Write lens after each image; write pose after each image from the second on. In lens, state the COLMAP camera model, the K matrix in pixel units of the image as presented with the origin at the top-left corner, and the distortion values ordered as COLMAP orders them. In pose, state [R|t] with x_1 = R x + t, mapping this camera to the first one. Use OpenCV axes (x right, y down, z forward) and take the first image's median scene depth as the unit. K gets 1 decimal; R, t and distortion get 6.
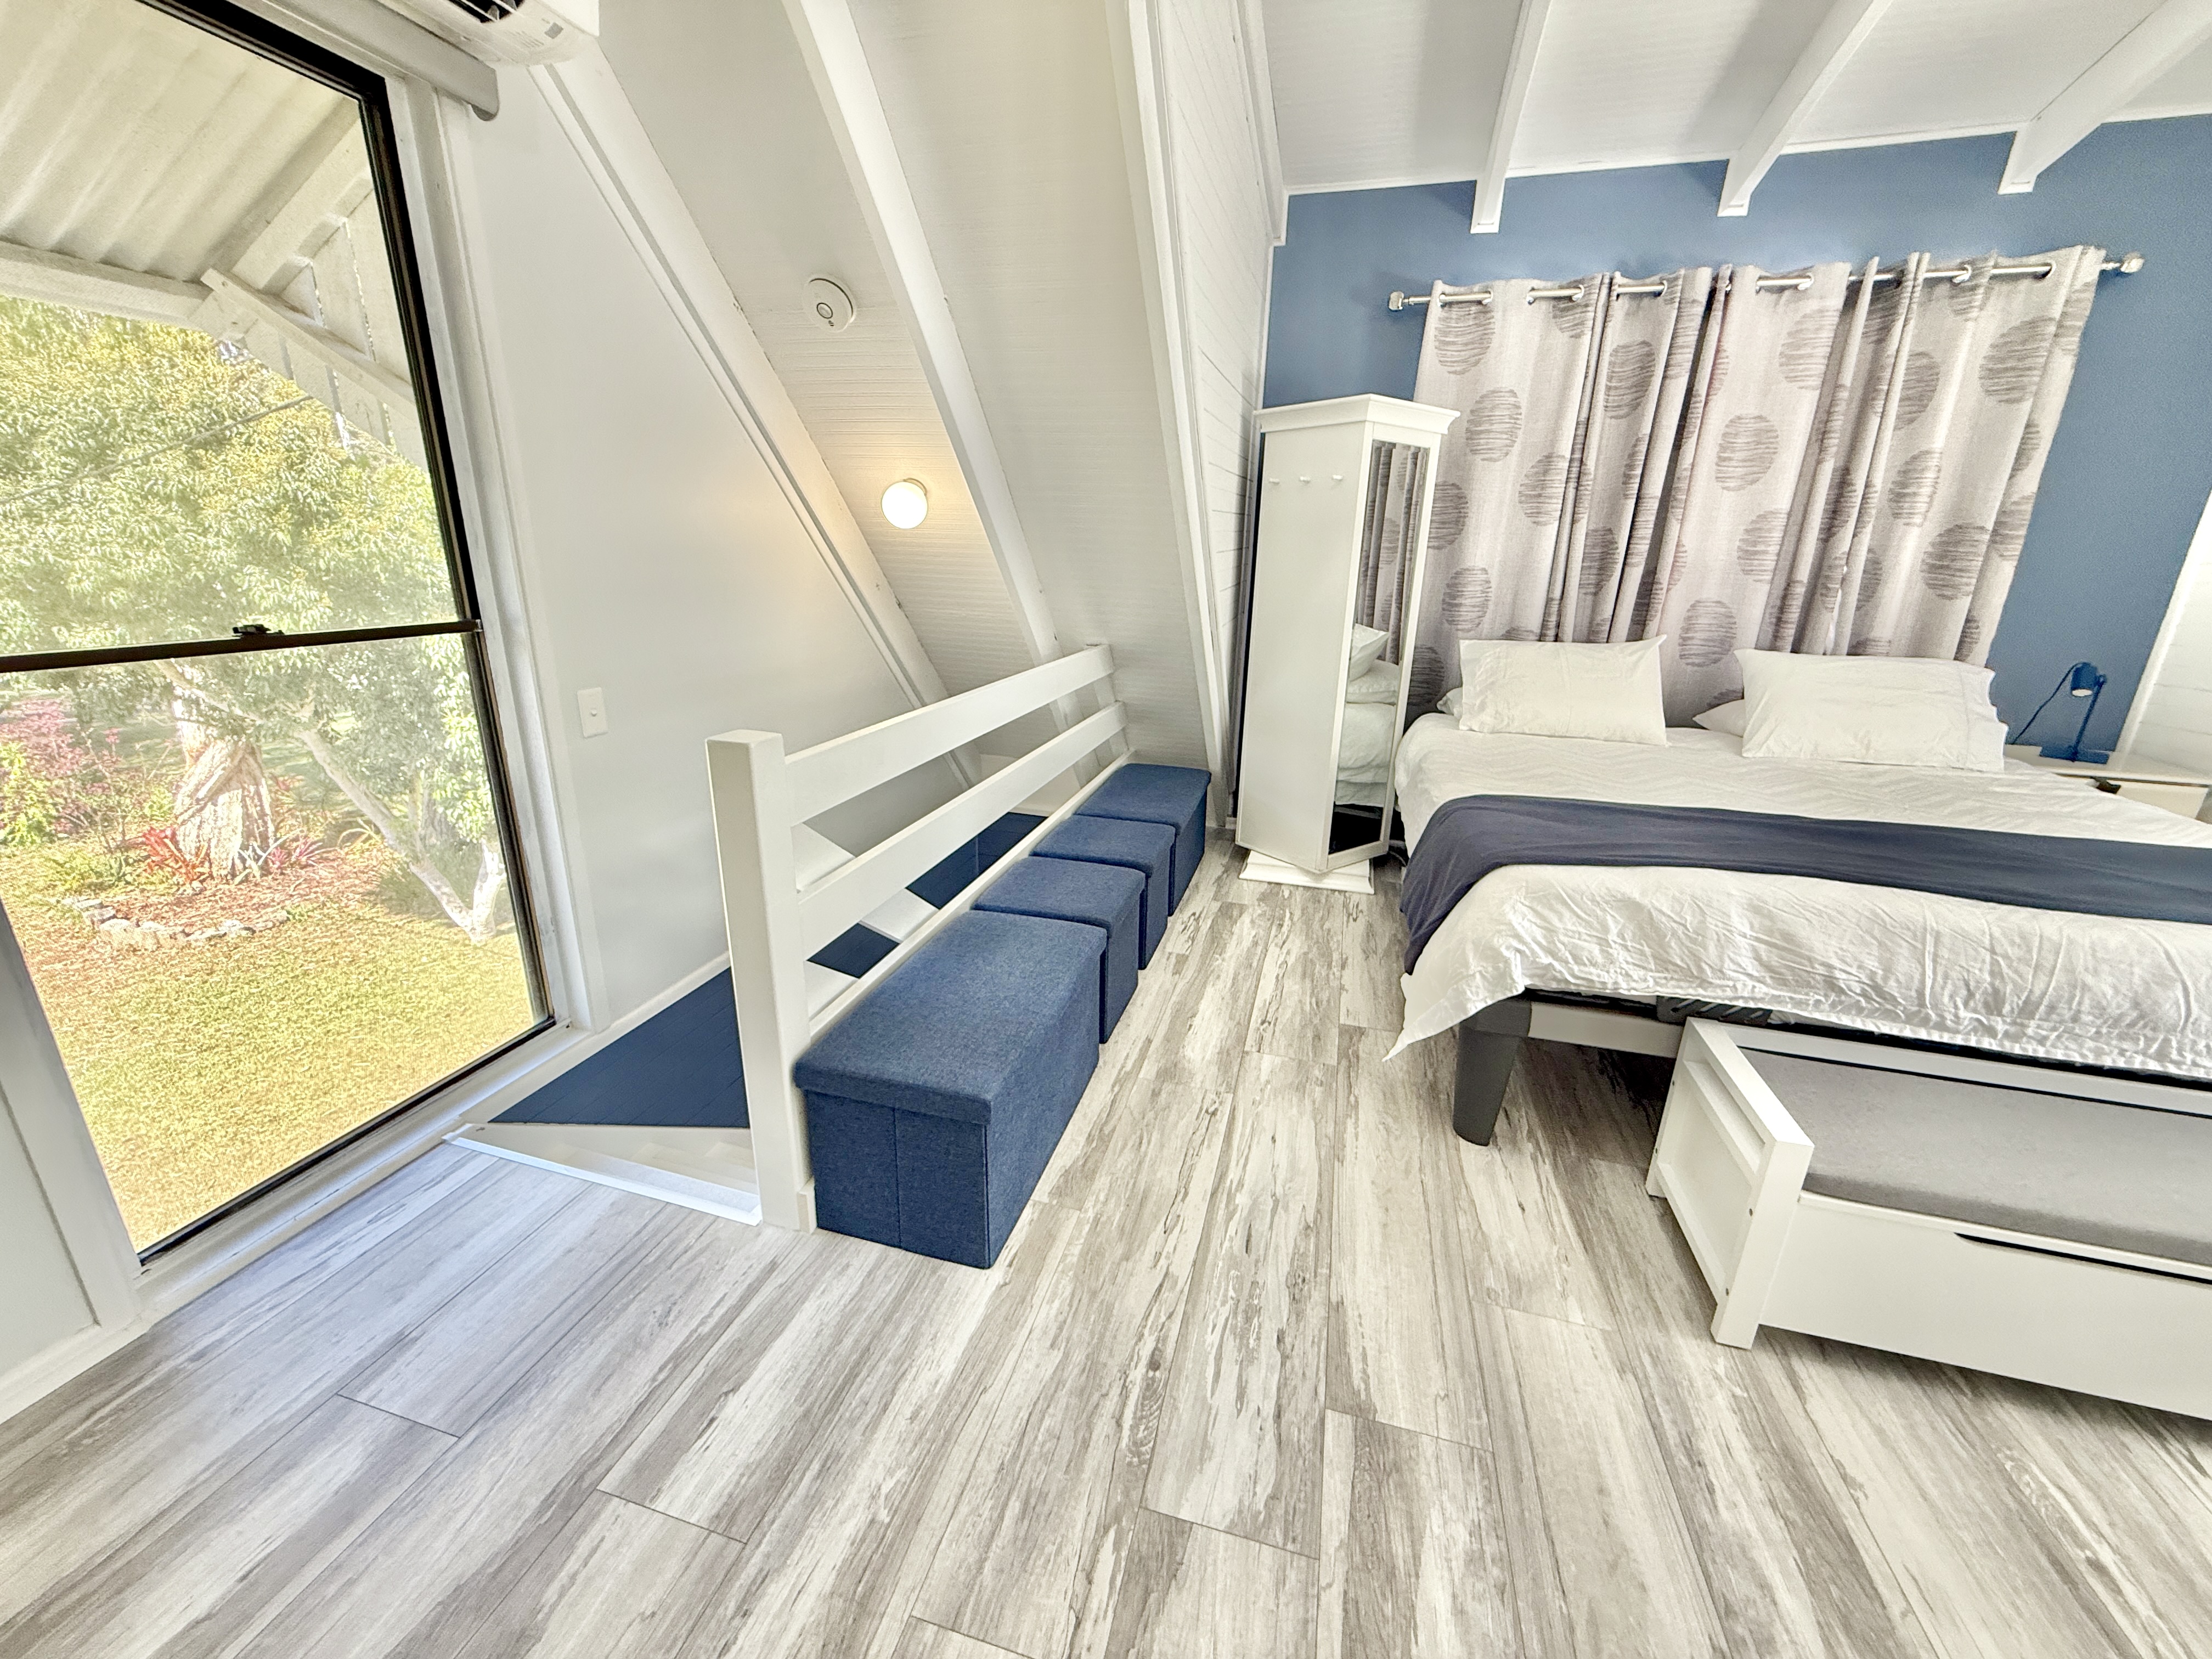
lens RADIAL K [[881.0, 0, 1097.3], [0, 881.0, 827.4], [0, 0, 1]] dist [-0.000587, 0.000193]
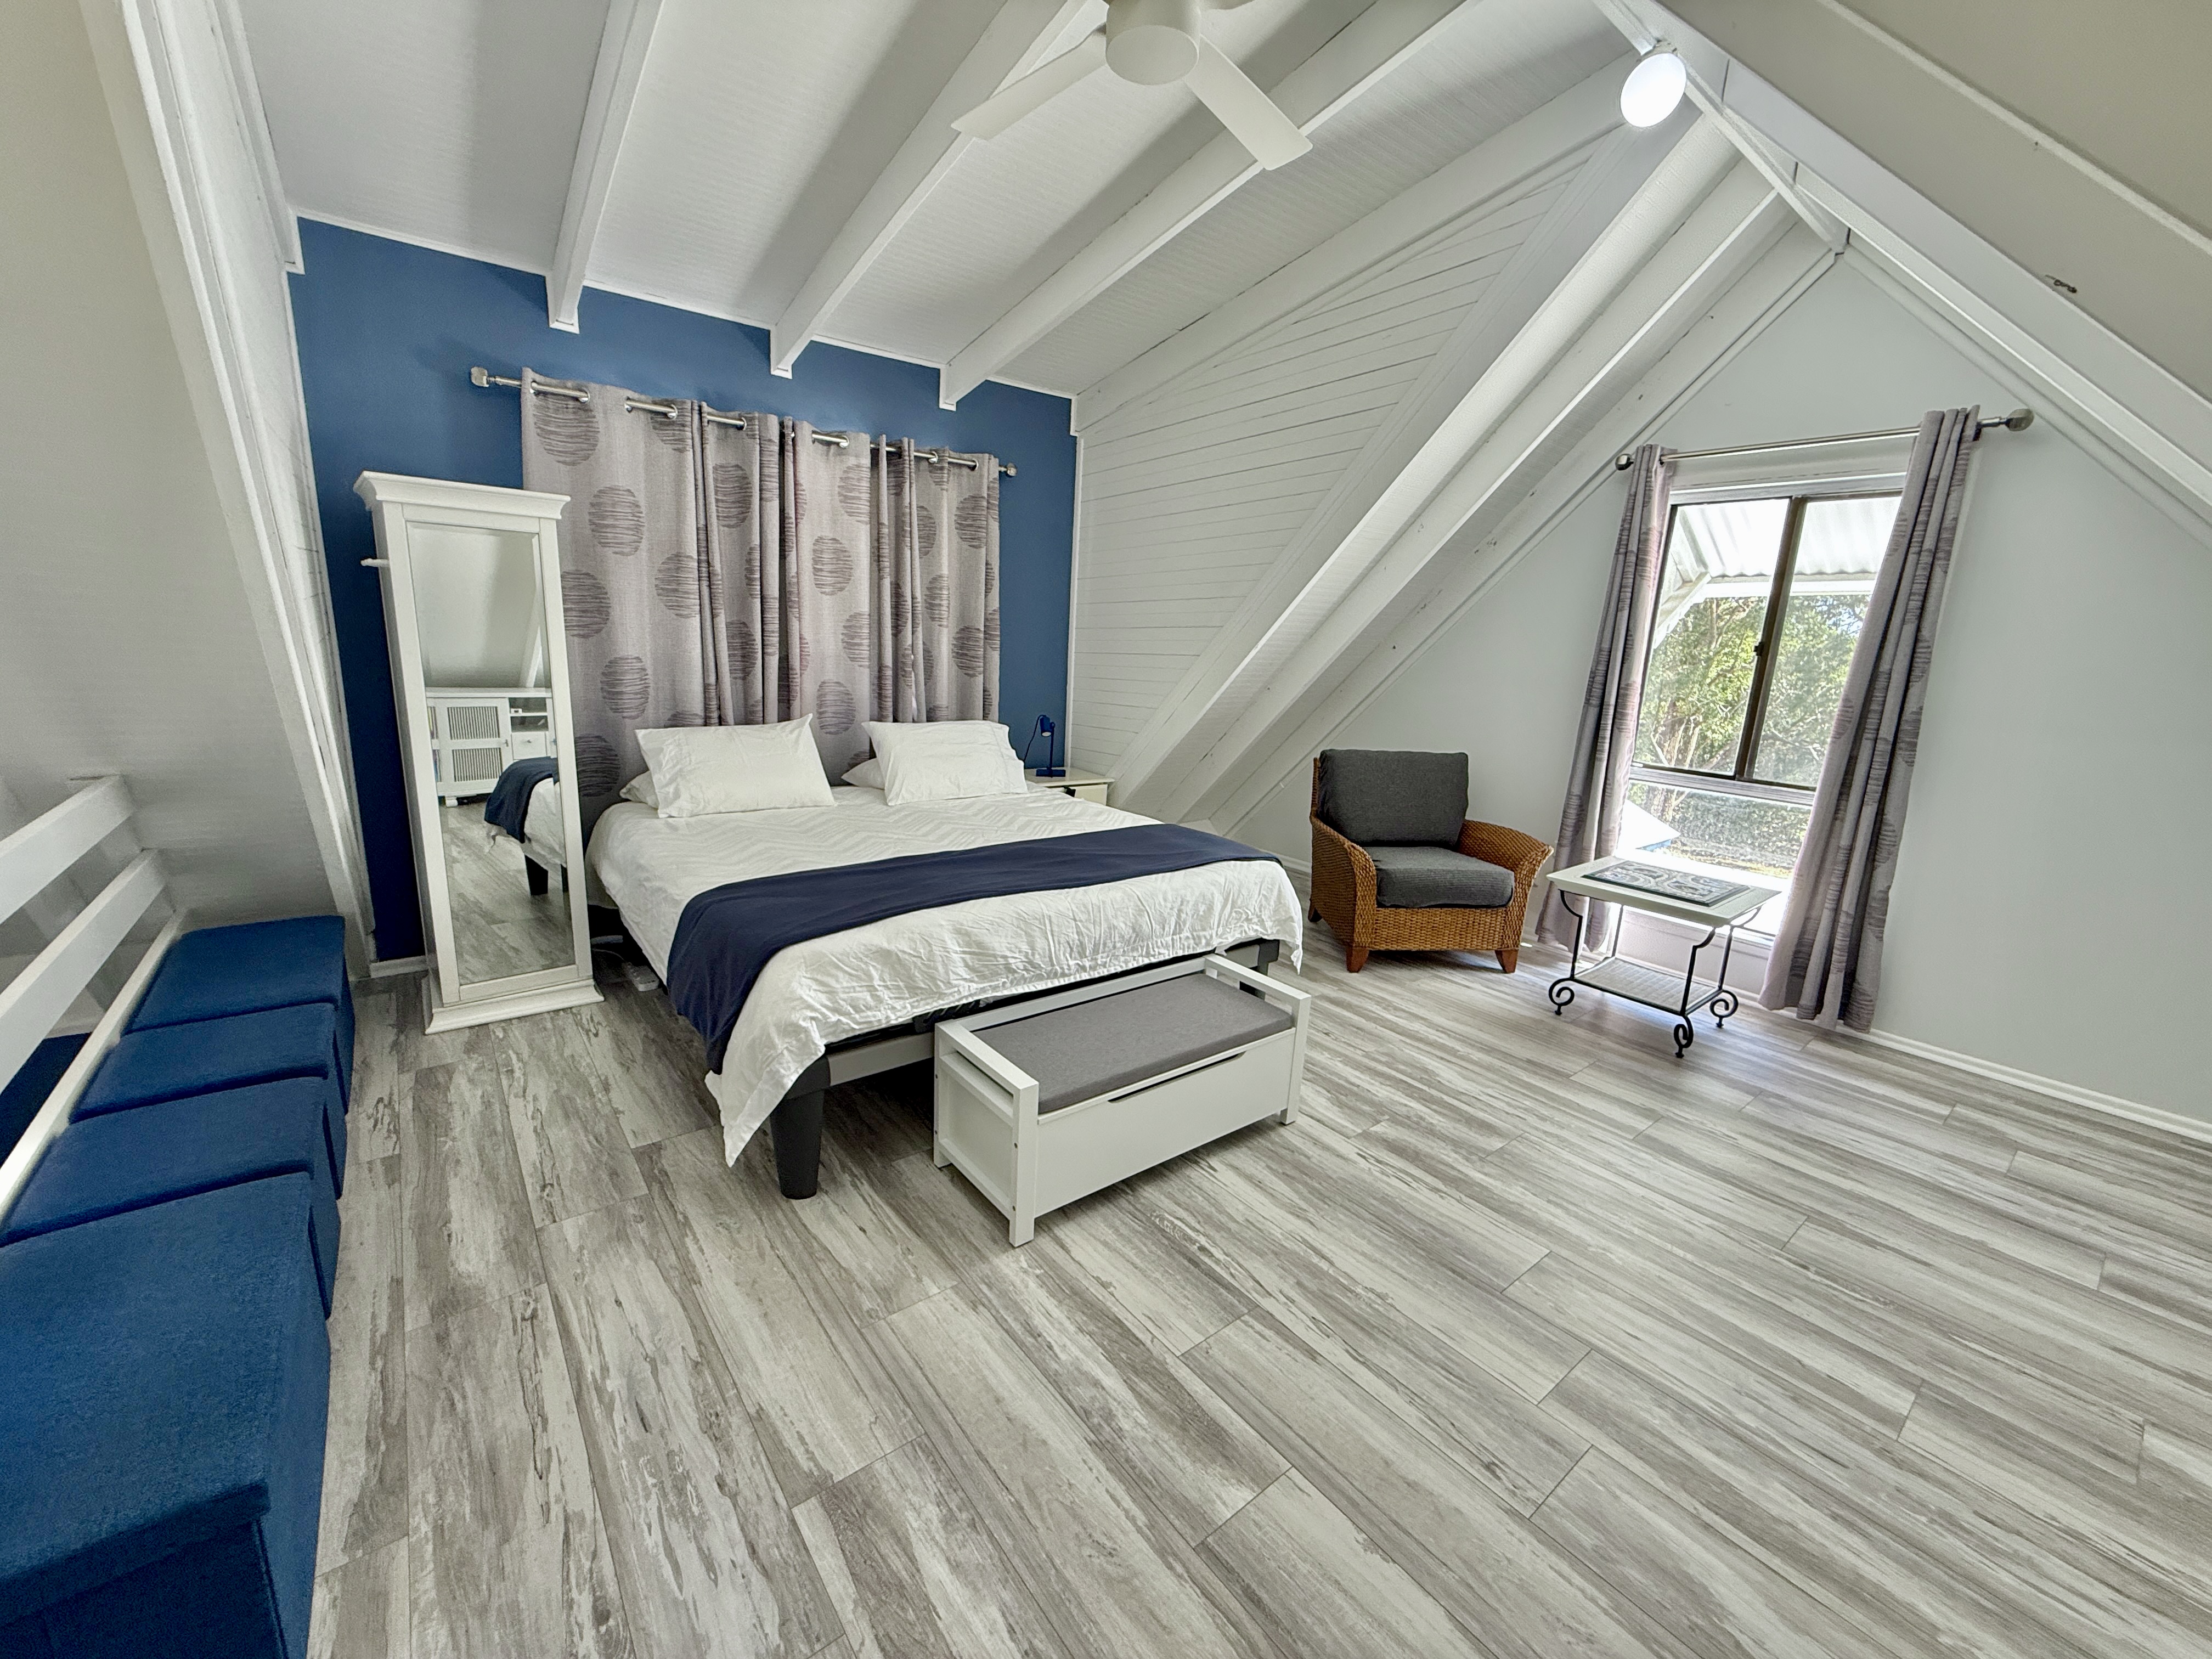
lens RADIAL K [[881.0, 0, 1097.3], [0, 881.0, 827.4], [0, 0, 1]] dist [-0.000587, 0.000193]
pose [[0.592088, -0.166994, 0.788381, -0.153972], [0.208480, 0.976731, 0.050318, -0.077567], [-0.778439, 0.134568, 0.613126, -0.024764]]
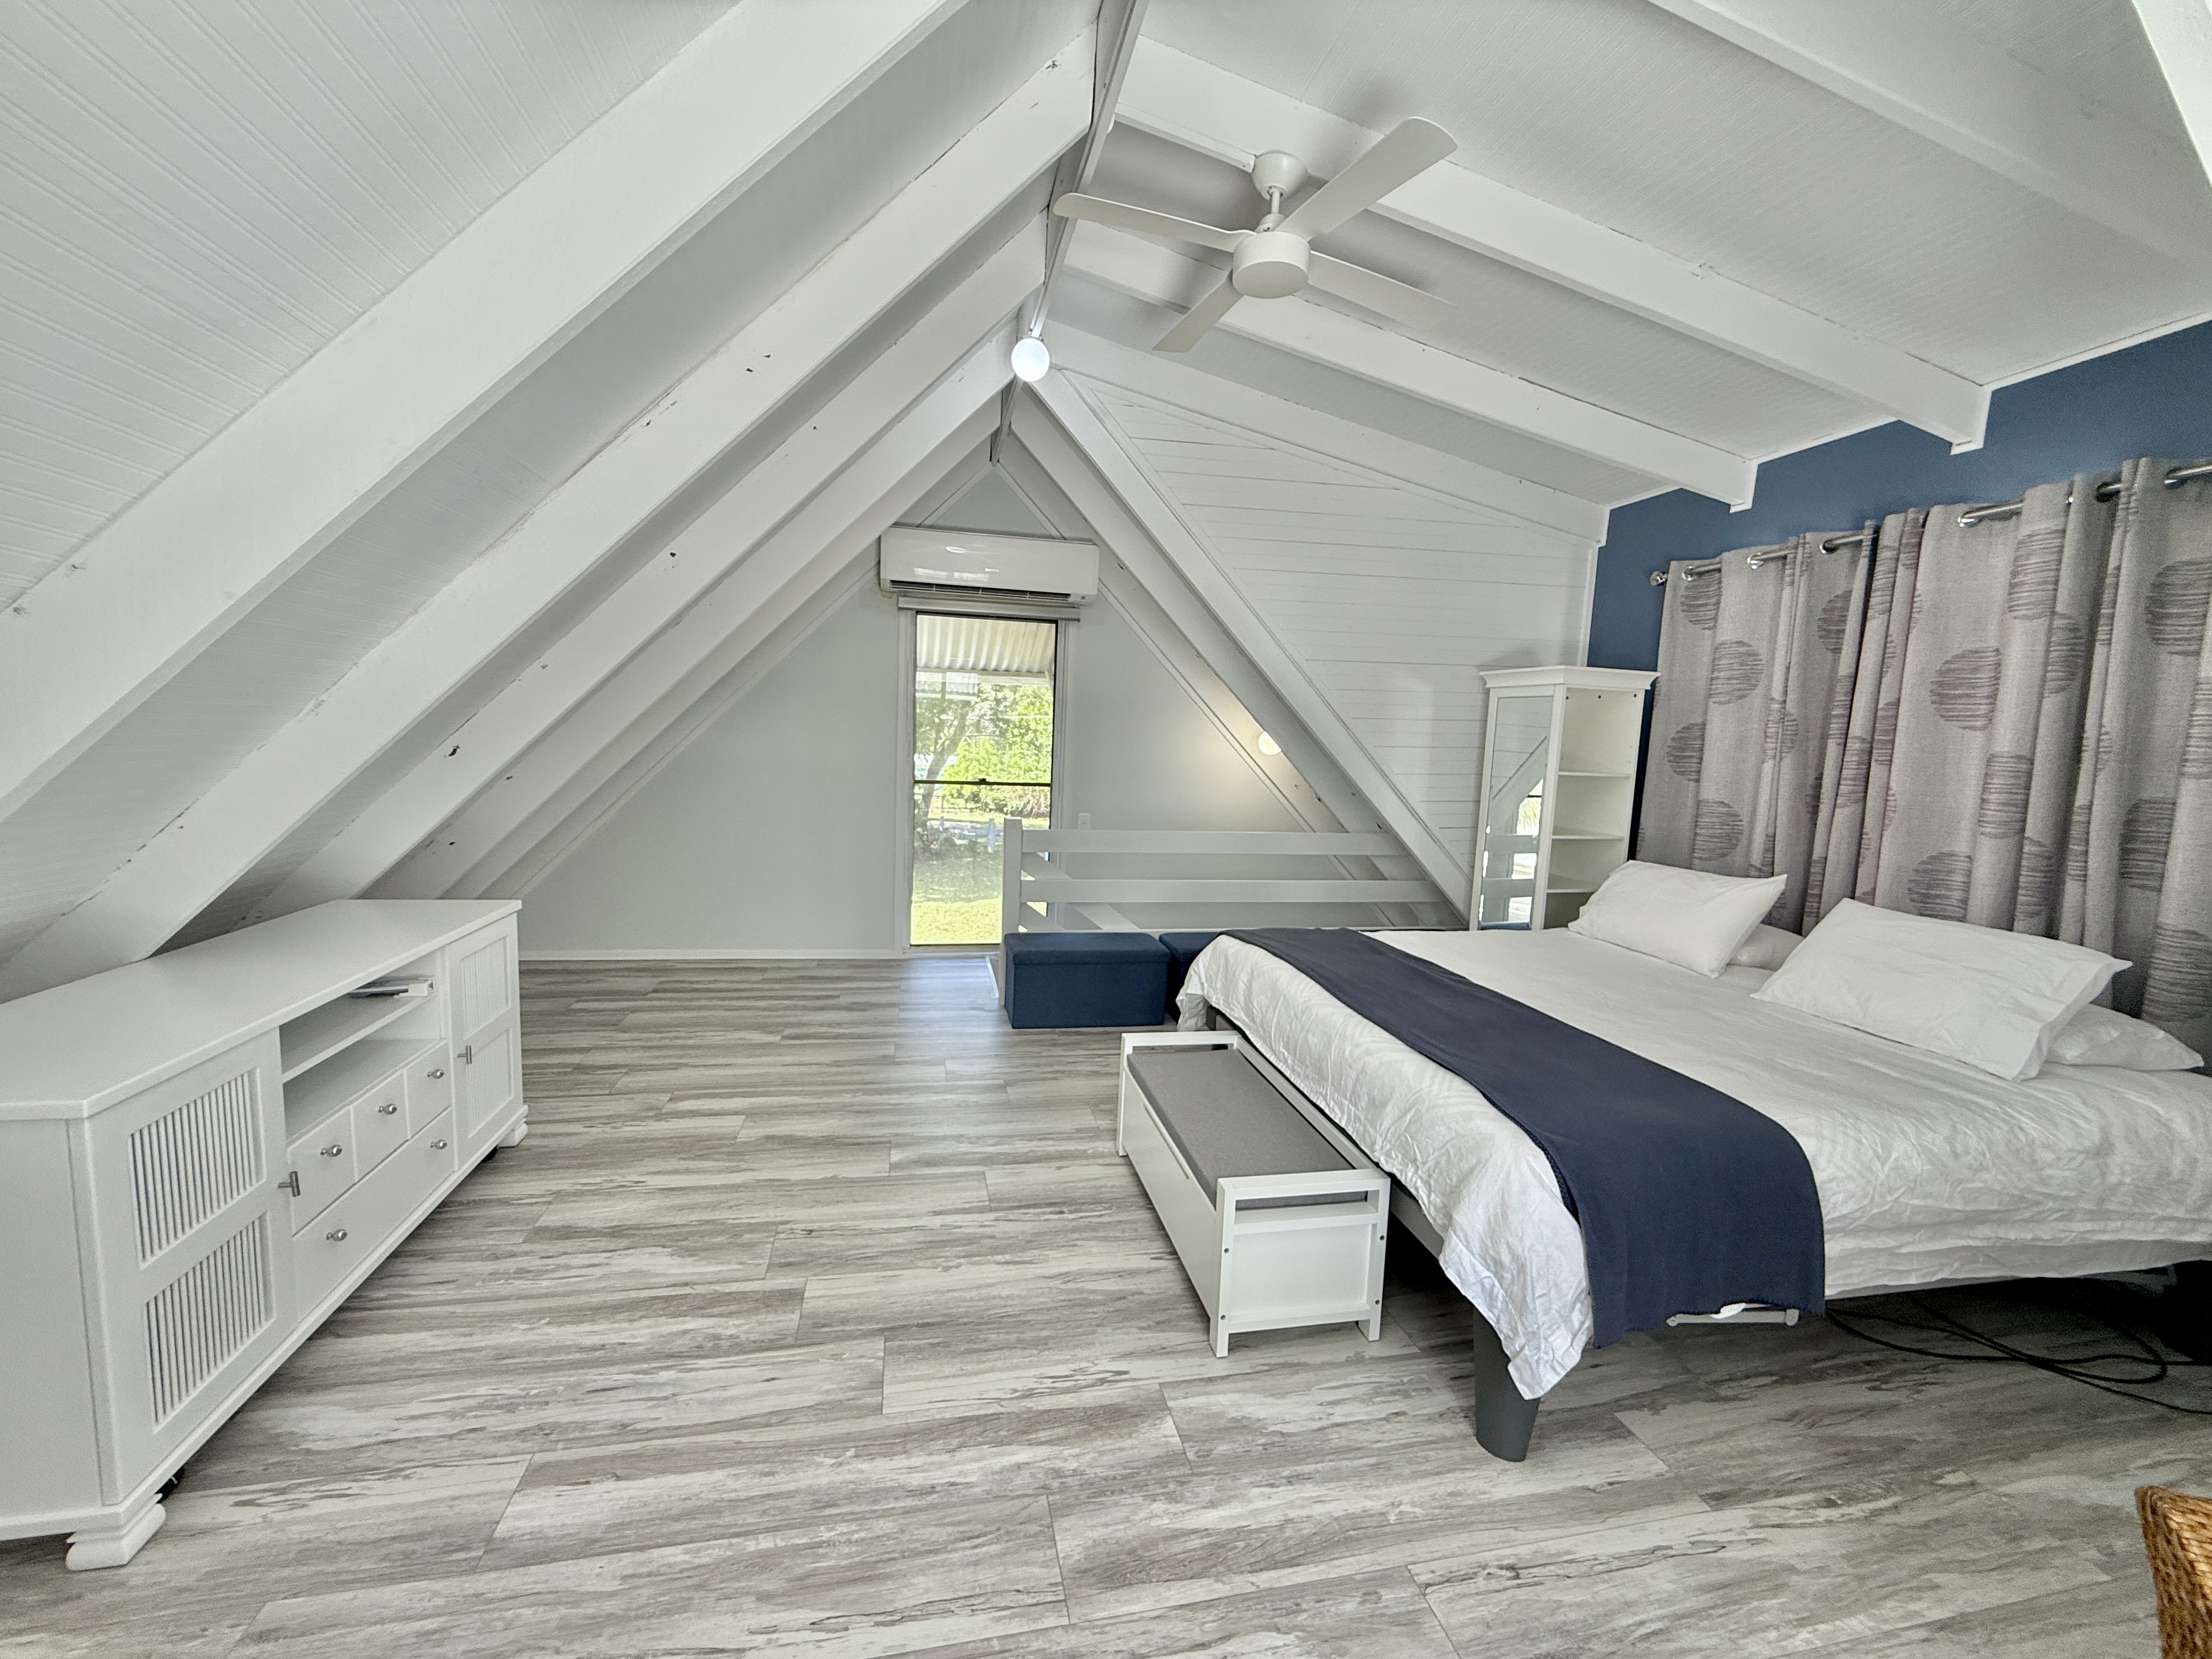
lens RADIAL K [[881.0, 0, 1097.3], [0, 881.0, 827.4], [0, 0, 1]] dist [-0.000587, 0.000193]
pose [[0.466118, 0.093707, -0.879746, 1.866119], [-0.294048, 0.954256, -0.054152, 0.006532], [0.834428, 0.283928, 0.472351, -0.149207]]
